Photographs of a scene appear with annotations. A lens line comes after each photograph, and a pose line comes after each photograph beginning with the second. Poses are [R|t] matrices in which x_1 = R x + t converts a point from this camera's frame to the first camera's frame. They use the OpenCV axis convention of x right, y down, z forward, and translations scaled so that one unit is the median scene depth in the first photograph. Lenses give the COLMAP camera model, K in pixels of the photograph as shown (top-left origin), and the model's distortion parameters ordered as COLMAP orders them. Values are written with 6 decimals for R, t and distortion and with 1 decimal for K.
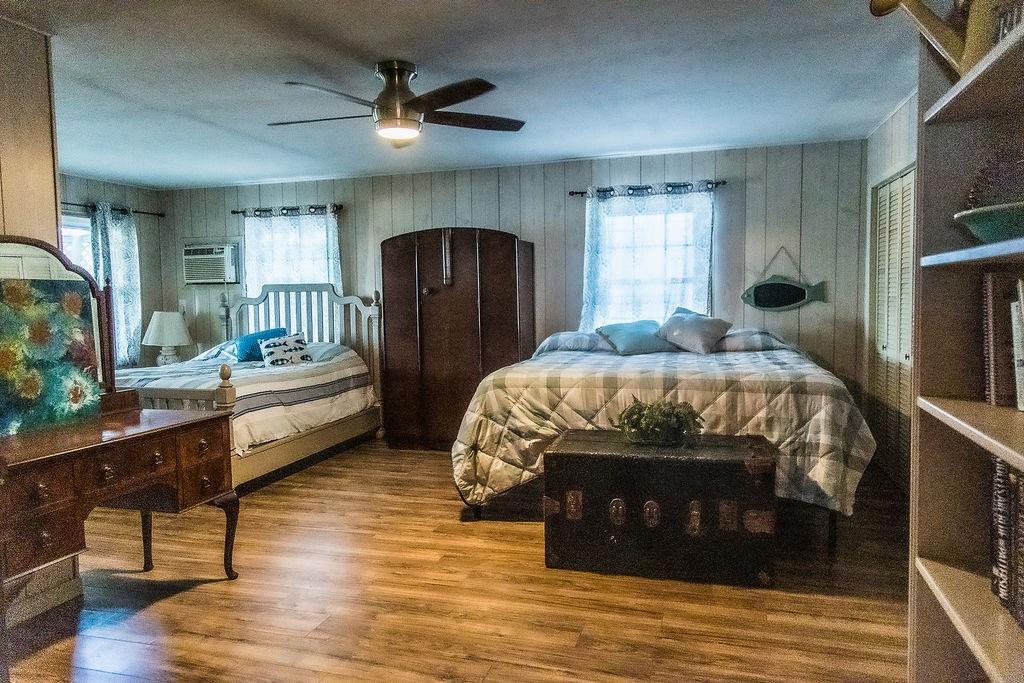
lens RADIAL K [[689.6, 0, 512.0], [0, 689.6, 341.5], [0, 0, 1]] dist [0.011508, 0.001371]
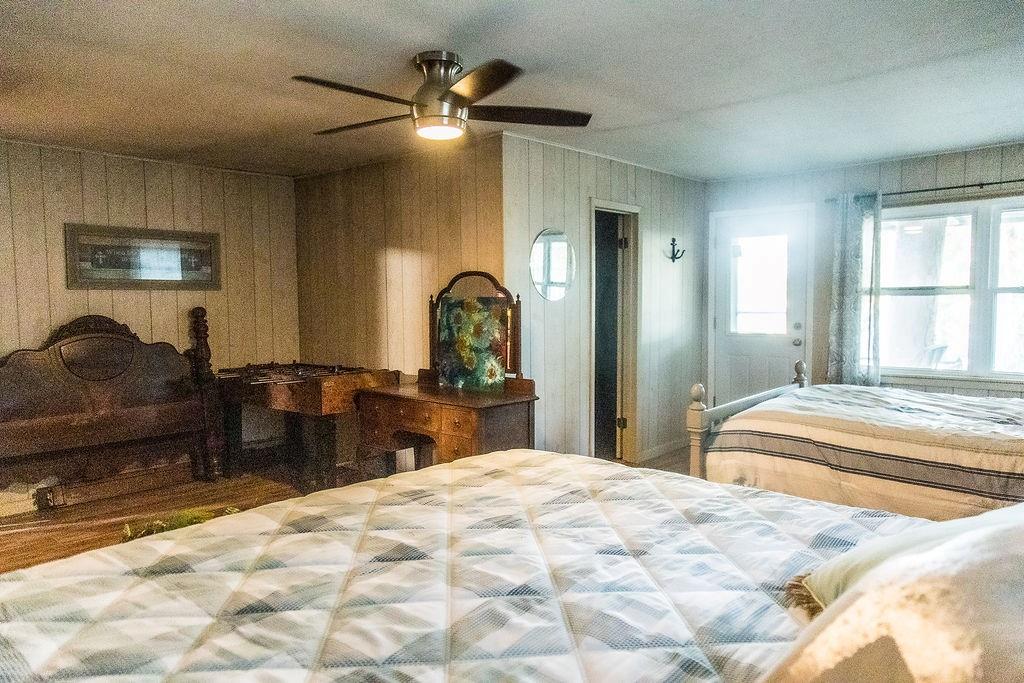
lens RADIAL K [[689.6, 0, 512.0], [0, 689.6, 341.5], [0, 0, 1]] dist [0.011508, 0.001371]
pose [[-0.444344, 0.078517, -0.892409, 0.682723], [-0.036817, 0.993710, 0.105761, -0.152360], [0.895099, 0.079850, -0.438658, 1.703722]]
